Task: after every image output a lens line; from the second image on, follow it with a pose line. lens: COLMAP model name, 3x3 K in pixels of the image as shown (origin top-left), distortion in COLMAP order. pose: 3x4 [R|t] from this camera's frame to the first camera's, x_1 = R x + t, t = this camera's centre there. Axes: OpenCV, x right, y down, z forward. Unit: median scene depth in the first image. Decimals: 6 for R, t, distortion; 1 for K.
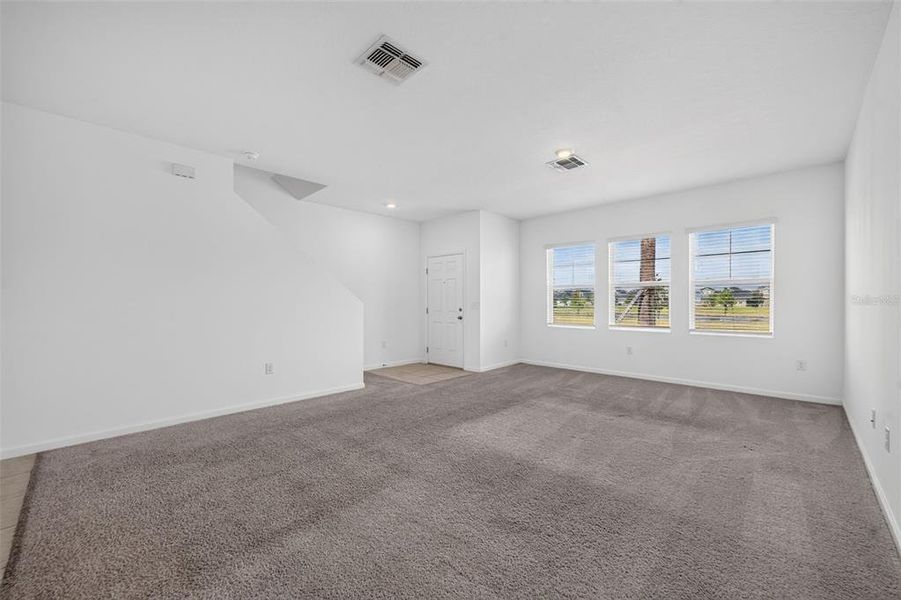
lens RADIAL K [[364.5, 0, 450.5], [0, 364.5, 300.0], [0, 0, 1]] dist [-0.001689, -0.000393]
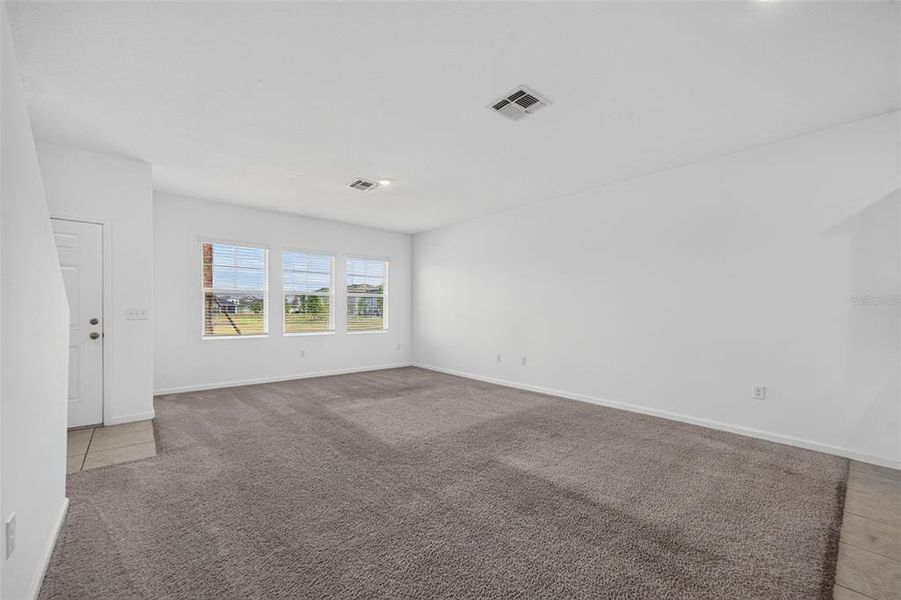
lens RADIAL K [[364.5, 0, 450.5], [0, 364.5, 300.0], [0, 0, 1]] dist [-0.001689, -0.000393]
pose [[0.096942, 0.028395, 0.994885, -0.608684], [-0.005707, 0.999592, -0.027973, 0.007361], [-0.995274, -0.002966, 0.097064, 0.501379]]
